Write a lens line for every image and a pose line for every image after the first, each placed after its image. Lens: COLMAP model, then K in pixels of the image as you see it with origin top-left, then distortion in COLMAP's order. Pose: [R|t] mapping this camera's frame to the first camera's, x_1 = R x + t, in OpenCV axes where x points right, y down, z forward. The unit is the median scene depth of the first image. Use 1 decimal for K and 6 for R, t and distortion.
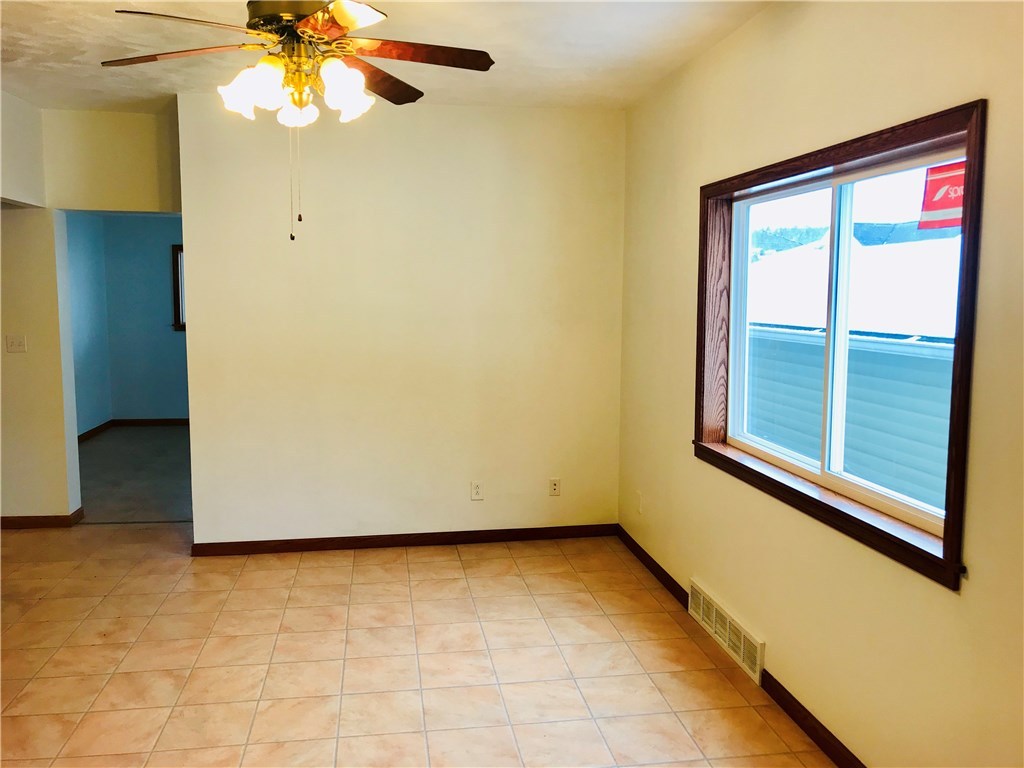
lens RADIAL K [[839.7, 0, 506.7], [0, 839.7, 382.0], [0, 0, 1]] dist [0.020879, -0.012984]
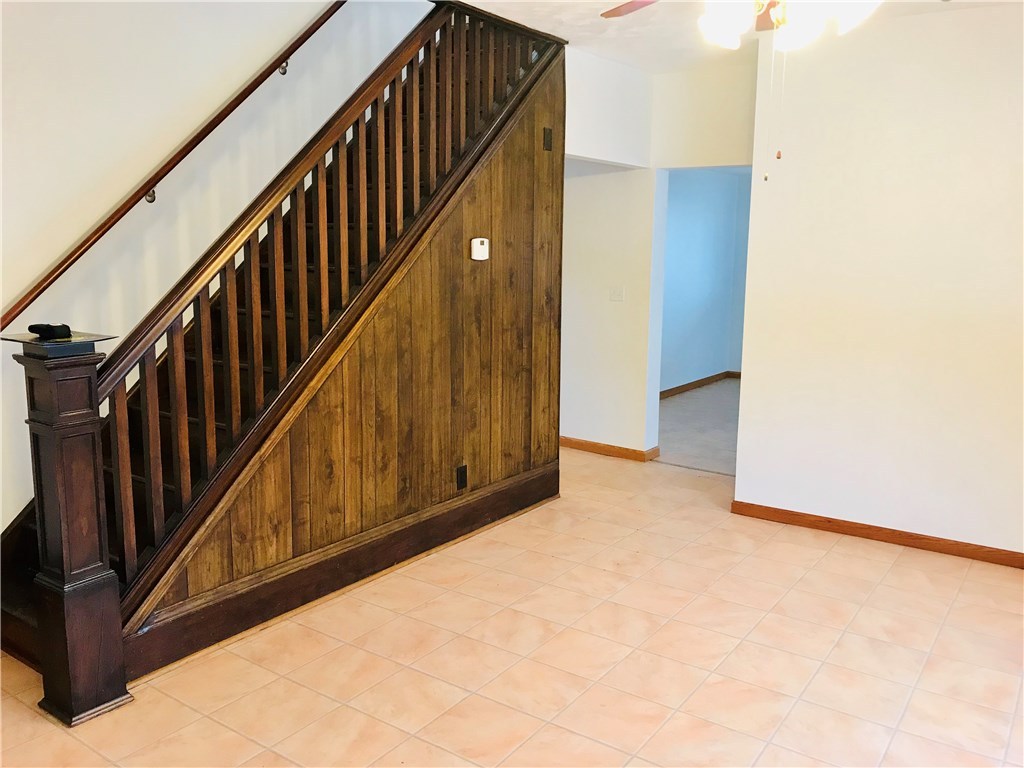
lens RADIAL K [[839.7, 0, 512.0], [0, 839.7, 384.0], [0, 0, 1]] dist [0.020879, -0.012984]
pose [[0.718743, 0.113533, -0.685944, 0.156834], [-0.079216, 0.993525, 0.081438, -0.006876], [0.690749, -0.004195, 0.723083, 0.148513]]
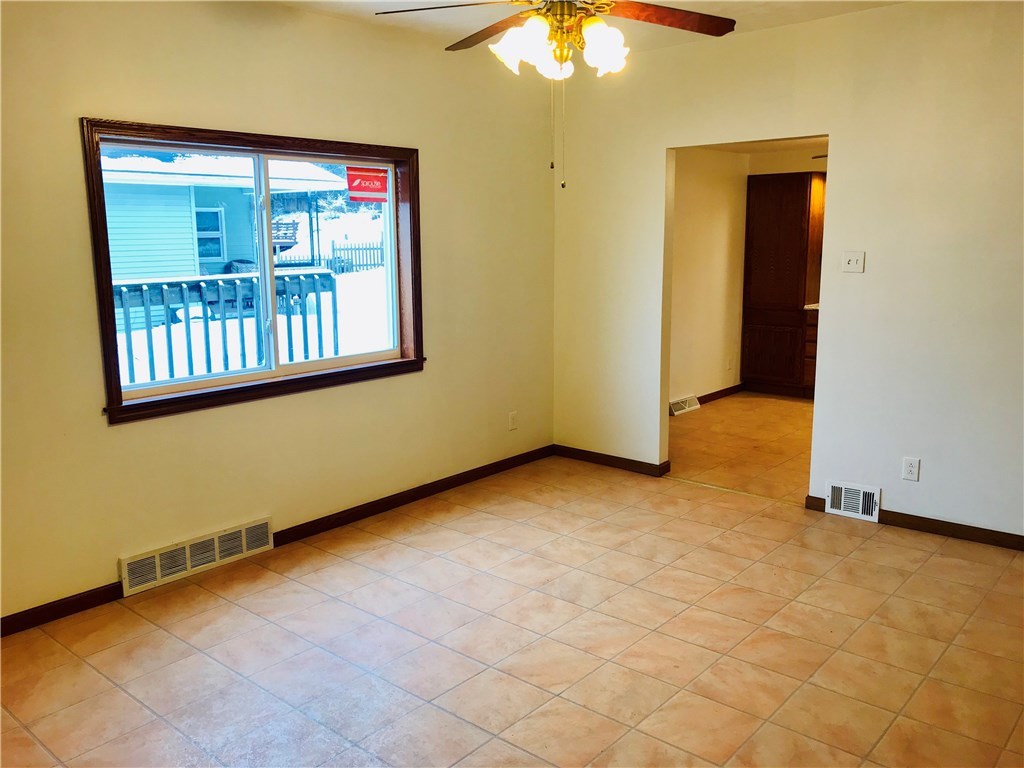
lens RADIAL K [[839.7, 0, 510.6], [0, 839.7, 384.7], [0, 0, 1]] dist [0.020879, -0.012984]
pose [[-0.646944, -0.136507, 0.750220, -0.872699], [0.087897, 0.963938, 0.251191, -0.170868], [-0.757455, 0.228449, -0.611616, 1.478469]]
